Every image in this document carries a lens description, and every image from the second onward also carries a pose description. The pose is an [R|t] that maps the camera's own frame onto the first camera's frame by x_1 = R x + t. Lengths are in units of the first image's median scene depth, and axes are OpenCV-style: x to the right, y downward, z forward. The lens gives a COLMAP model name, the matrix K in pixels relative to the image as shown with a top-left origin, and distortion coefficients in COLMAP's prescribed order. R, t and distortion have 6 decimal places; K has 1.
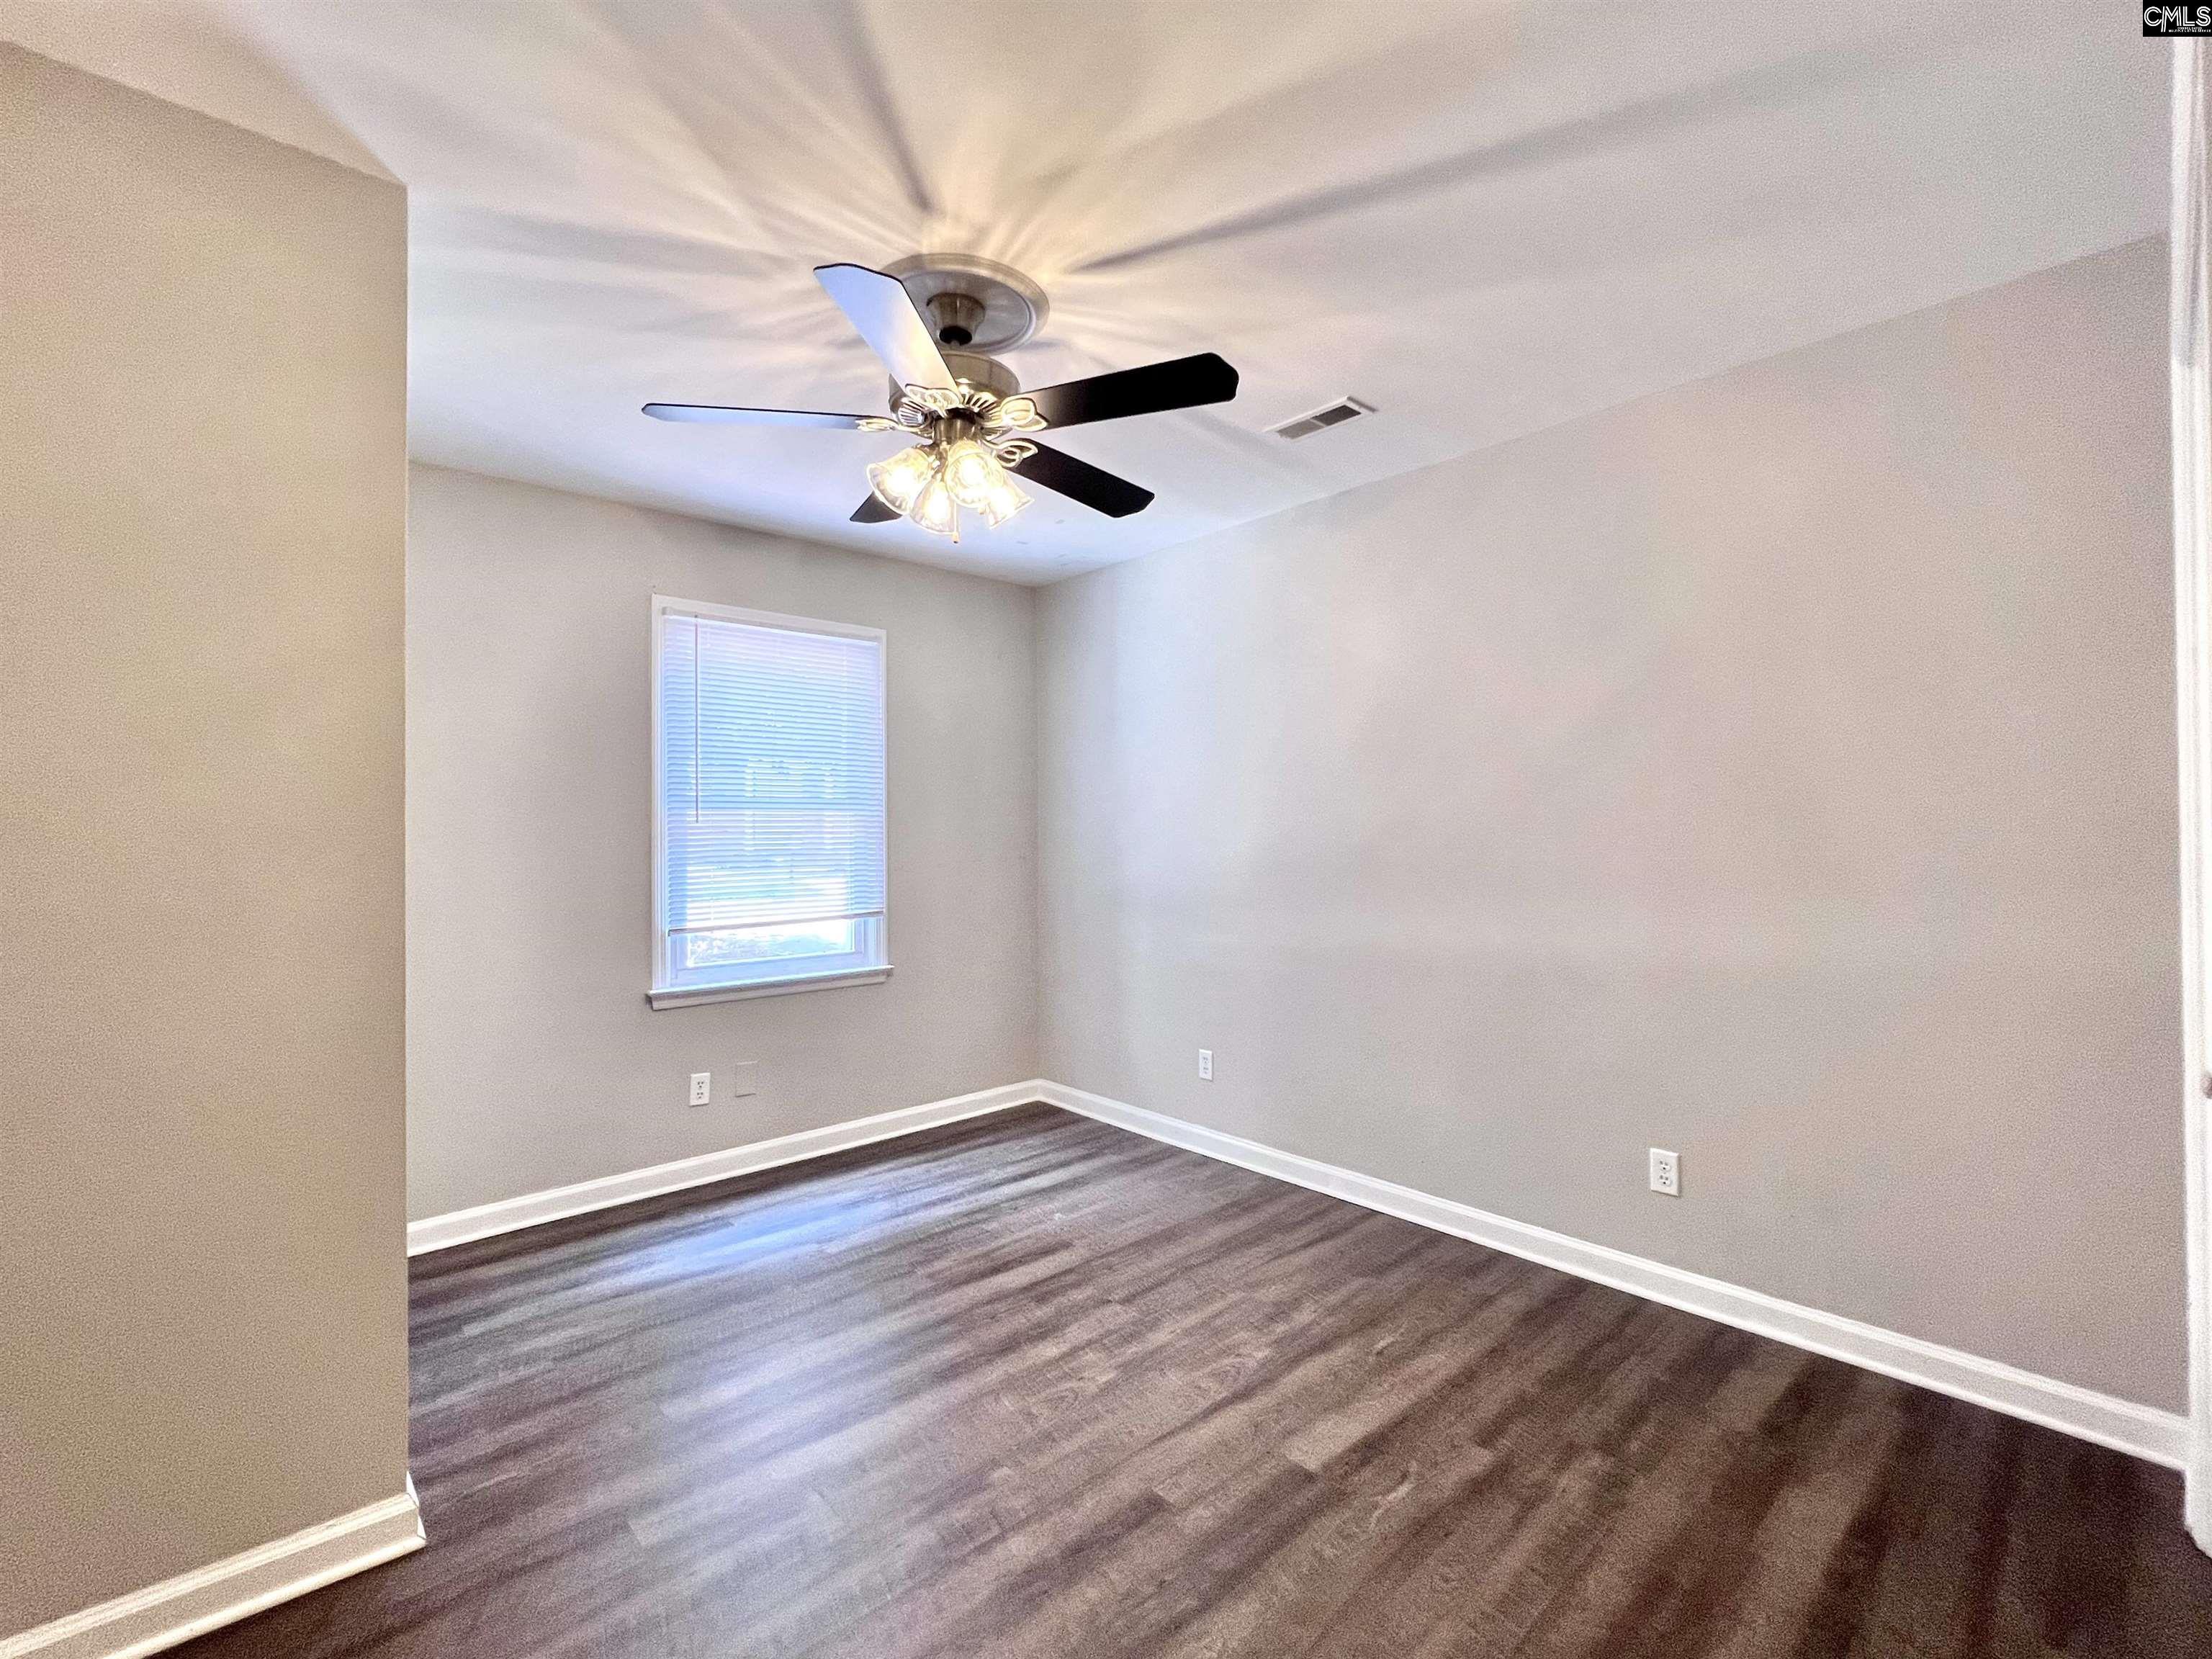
lens RADIAL K [[963.3, 0, 1104.6], [0, 963.3, 824.3], [0, 0, 1]] dist [-0.002199, 0.001339]
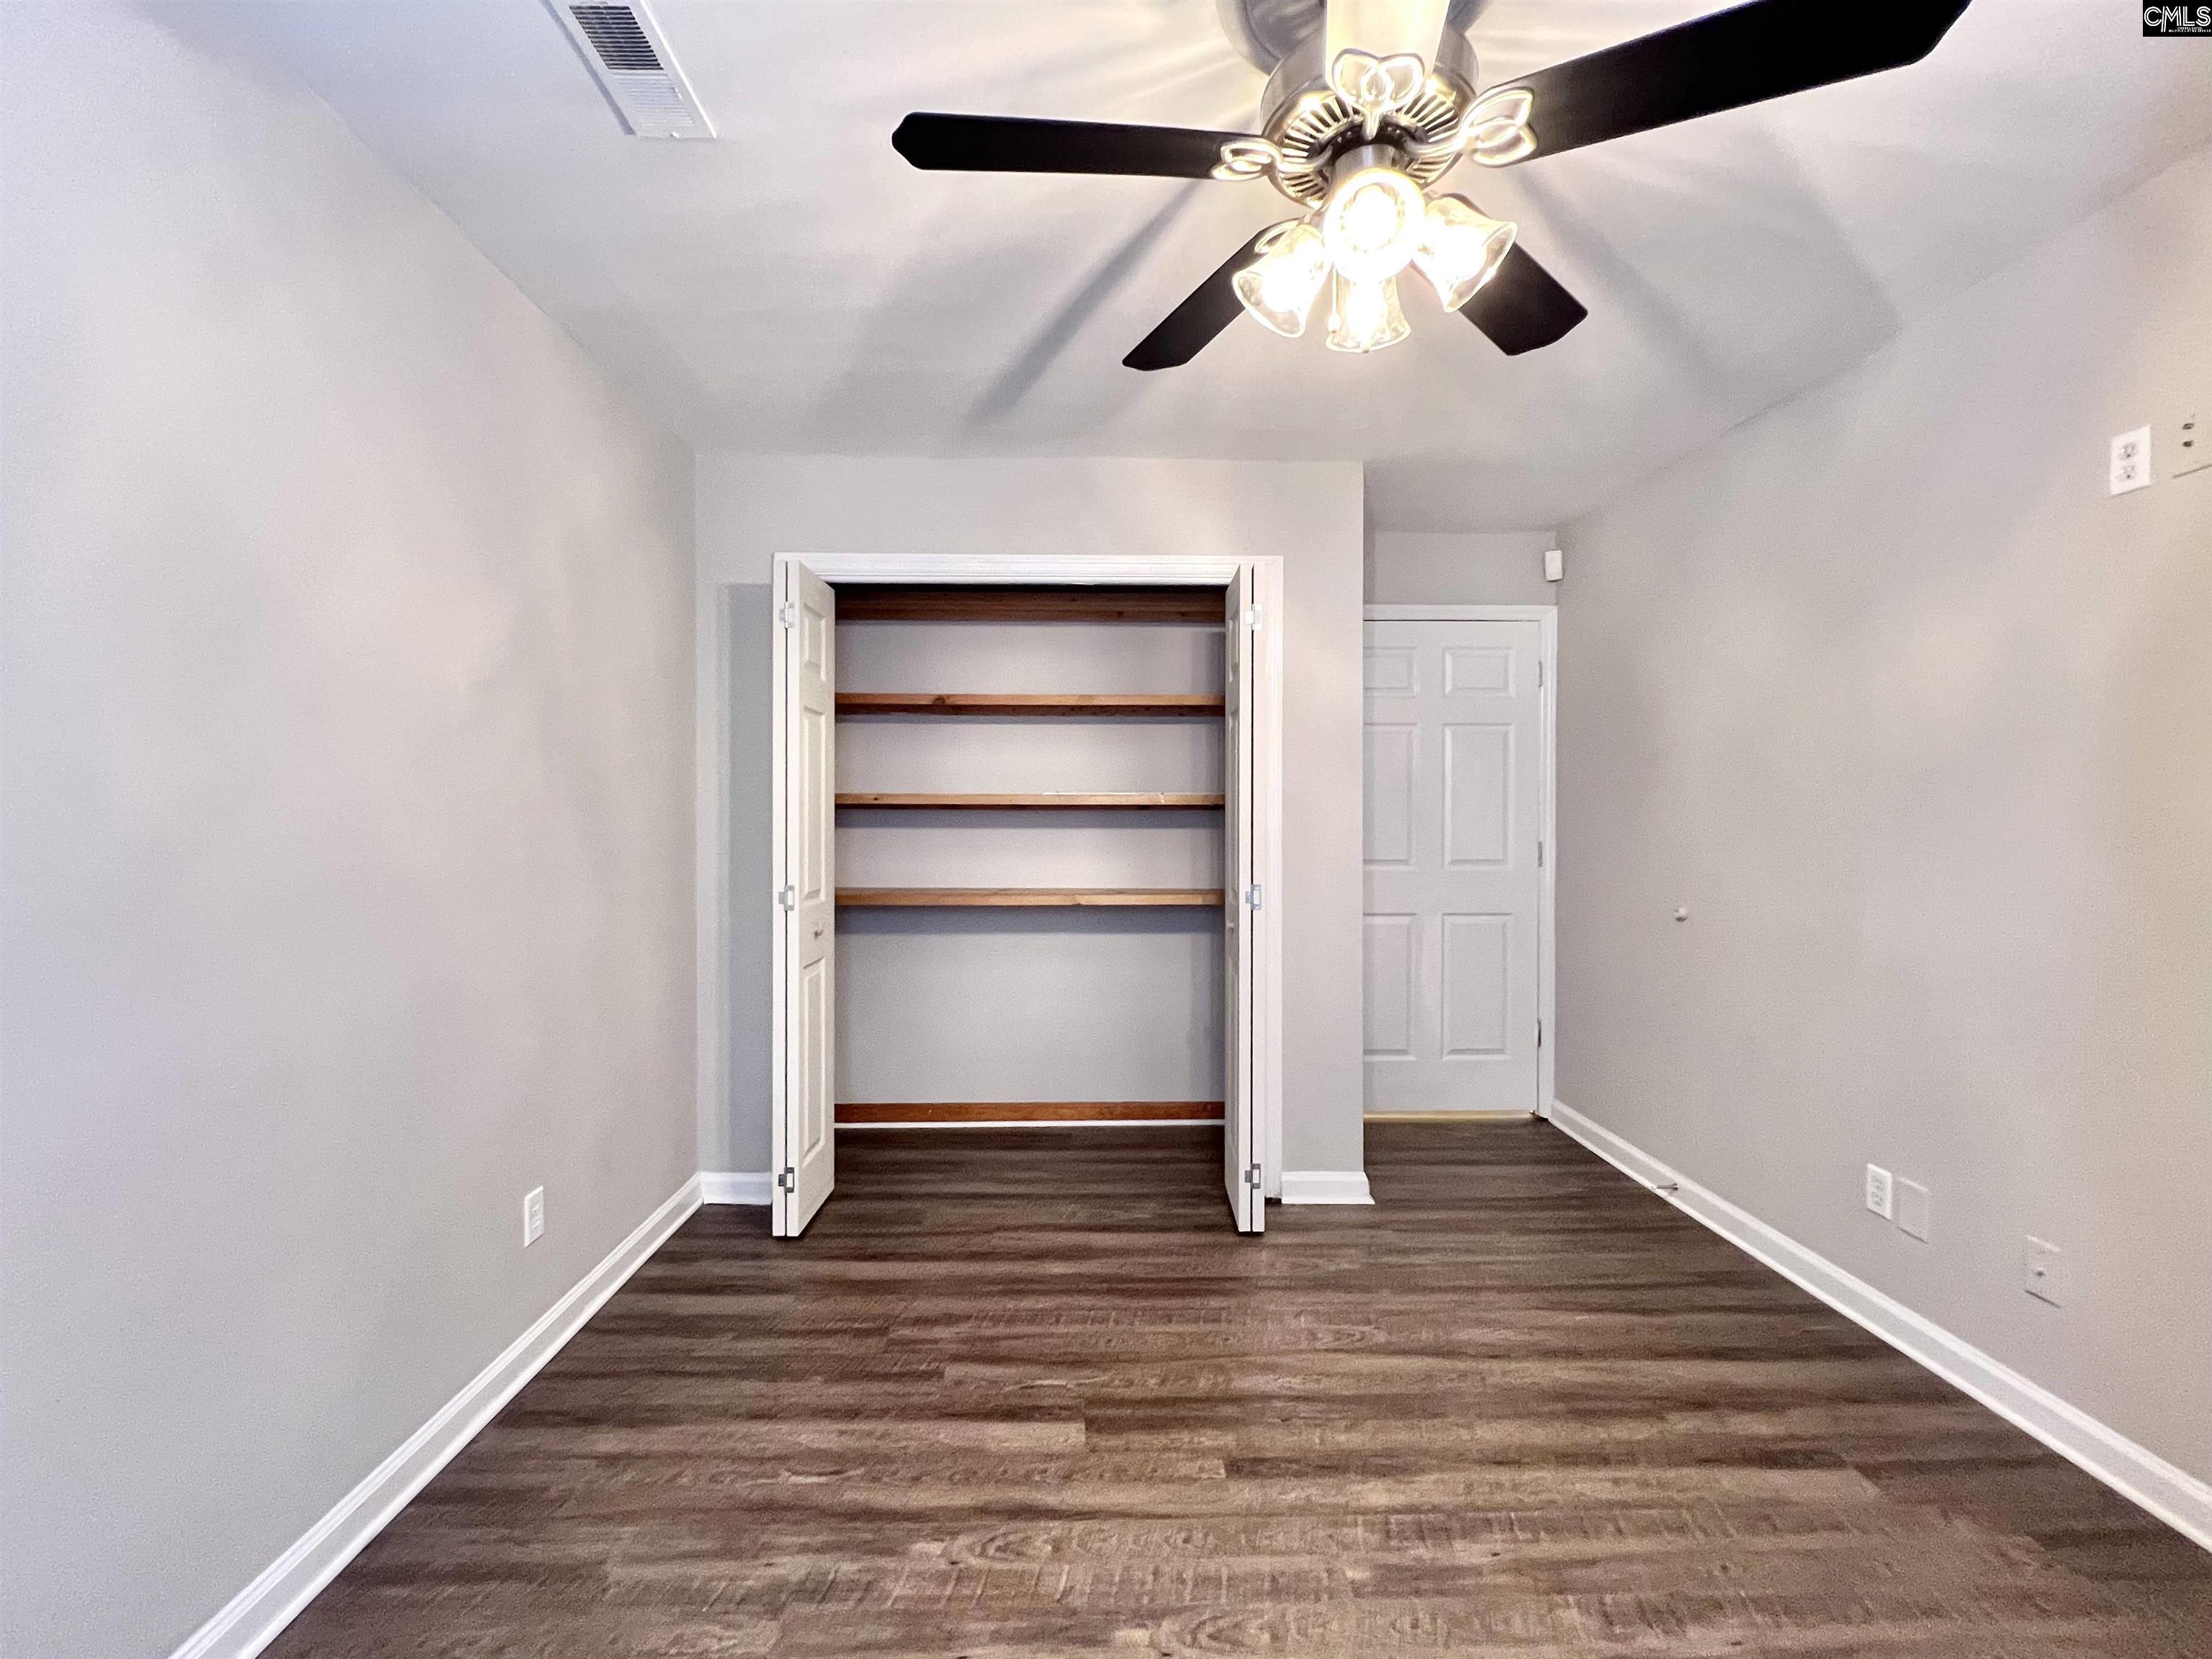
lens RADIAL K [[963.3, 0, 1104.6], [0, 963.3, 824.3], [0, 0, 1]] dist [-0.002199, 0.001339]
pose [[-0.758464, 0.000996, 0.651714, -0.458755], [-0.005577, 0.999952, -0.008019, 0.021248], [-0.651691, -0.009717, -0.758423, 1.674447]]
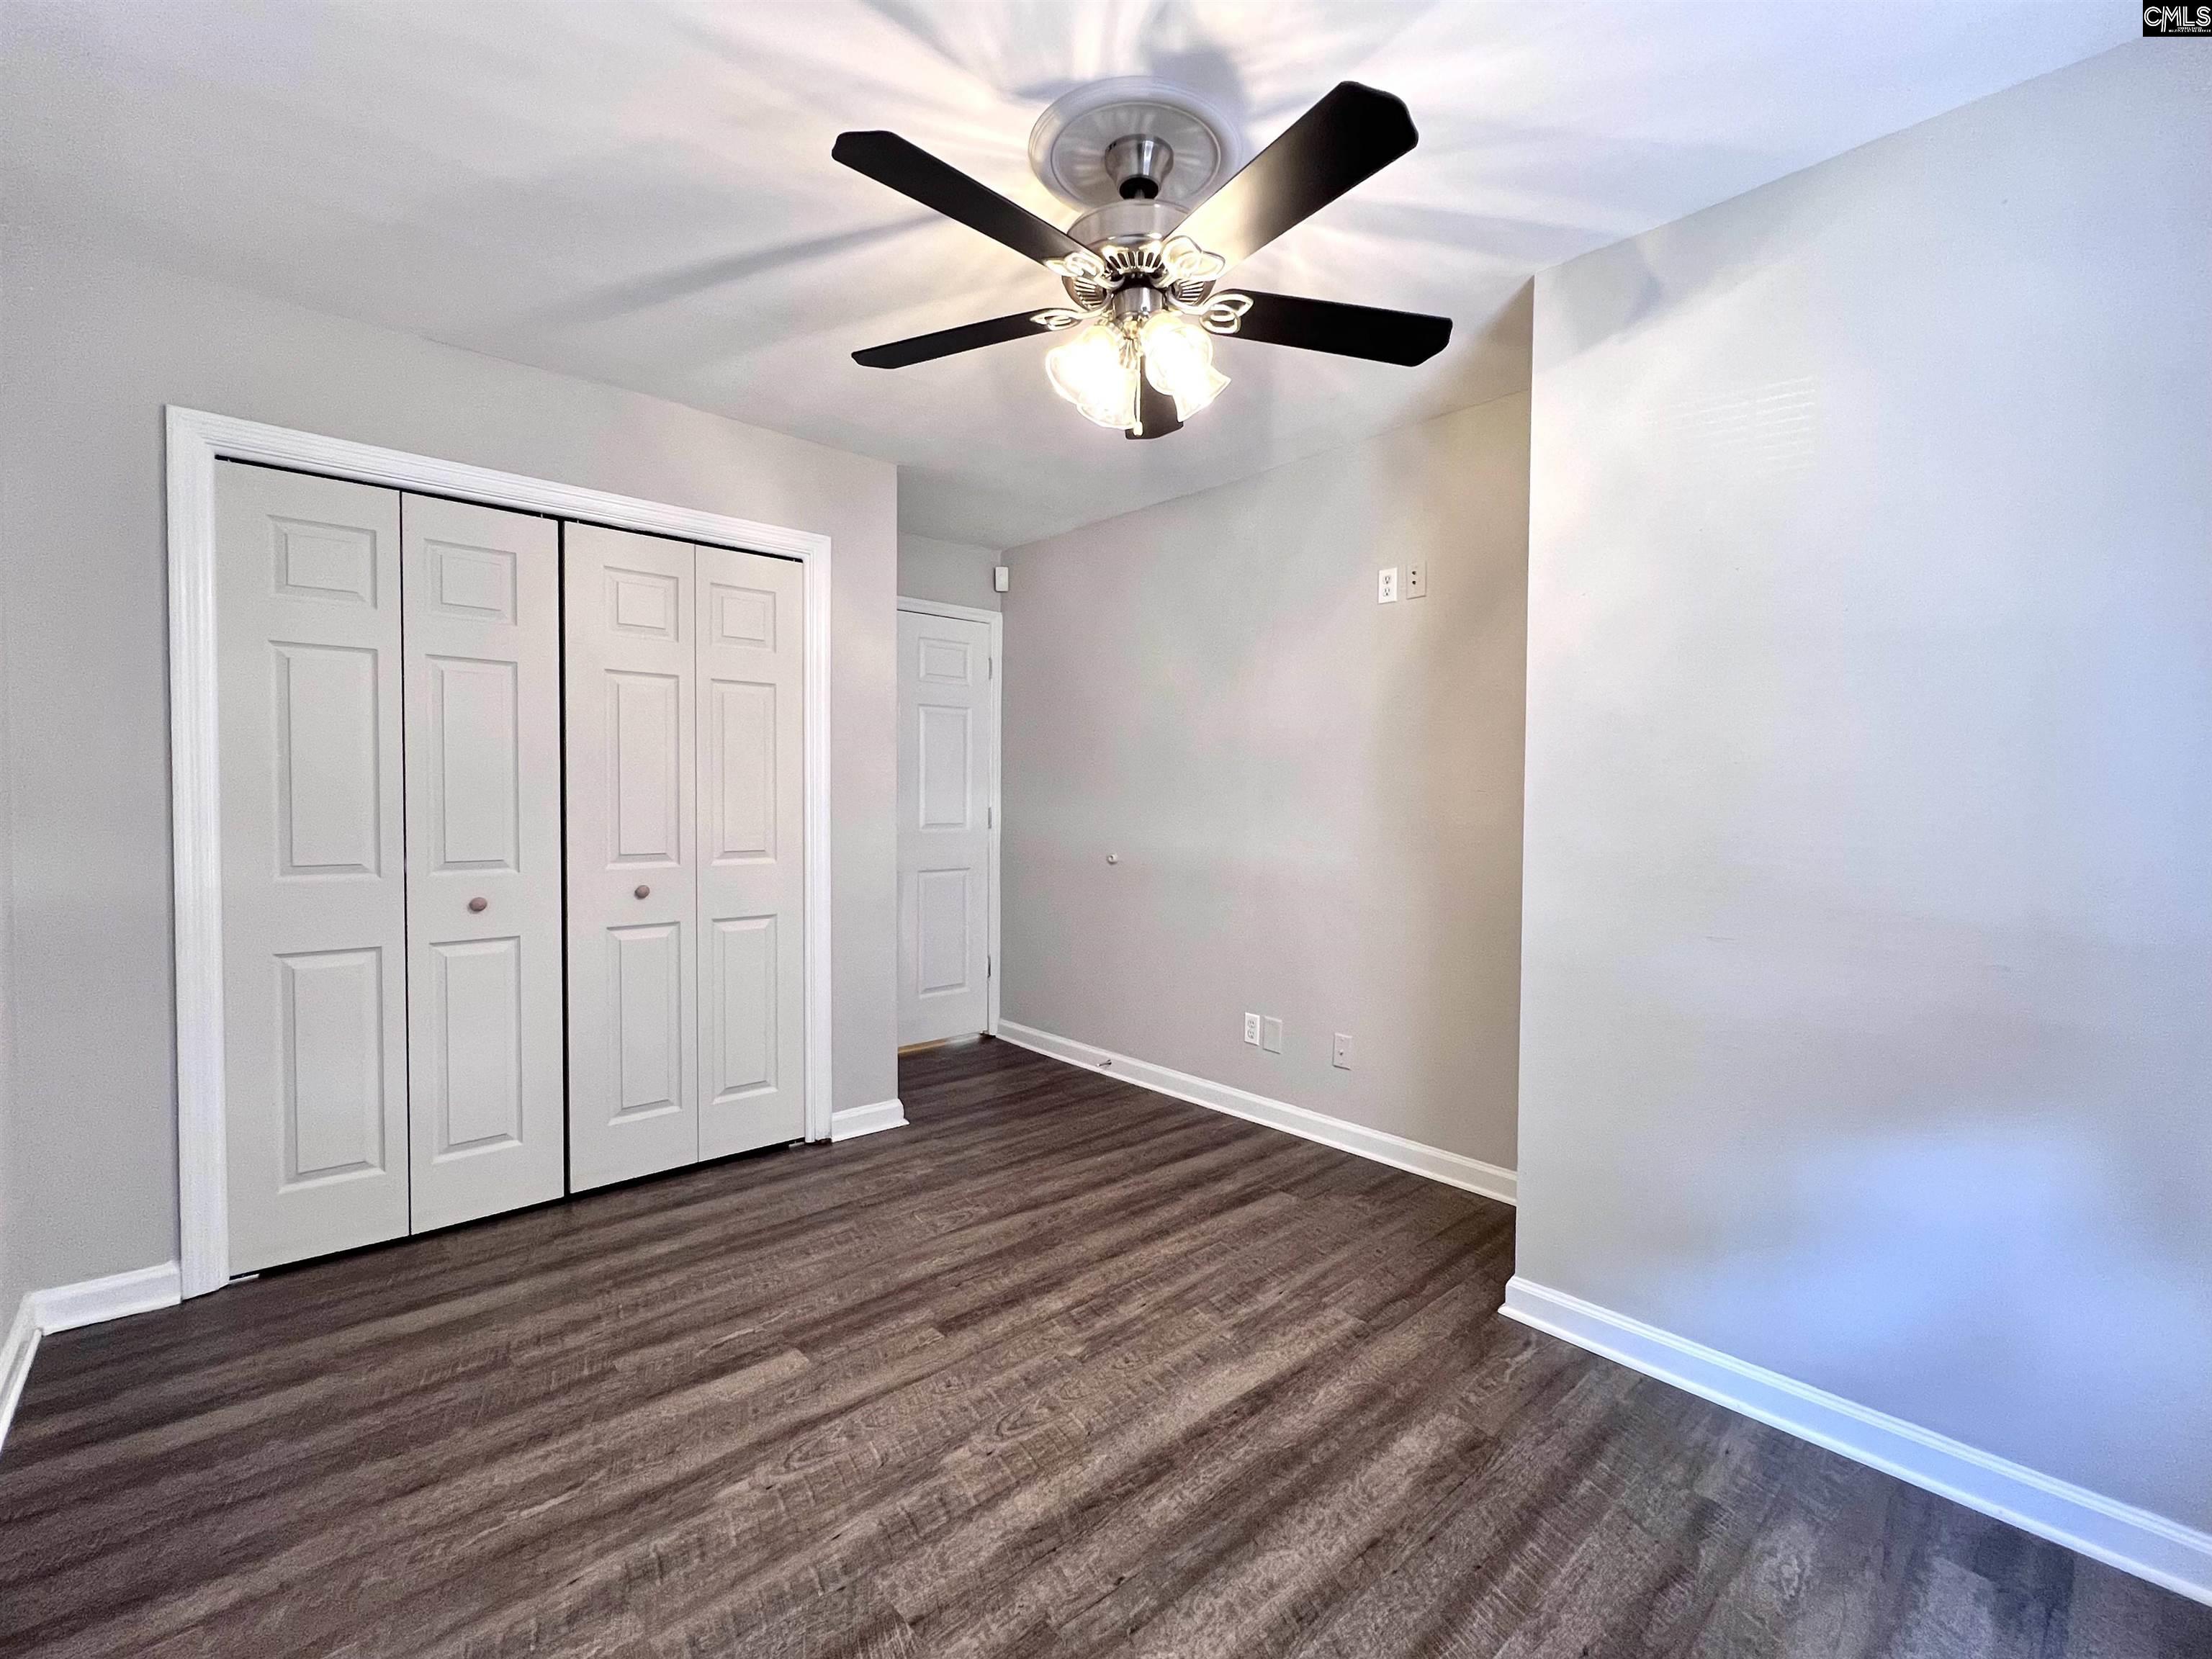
lens RADIAL K [[963.3, 0, 1104.6], [0, 963.3, 824.3], [0, 0, 1]] dist [-0.002199, 0.001339]
pose [[-0.999996, -0.000615, -0.002676, -0.129819], [-0.000652, 0.999901, 0.014064, 0.043179], [0.002667, 0.014065, -0.999898, 1.969816]]
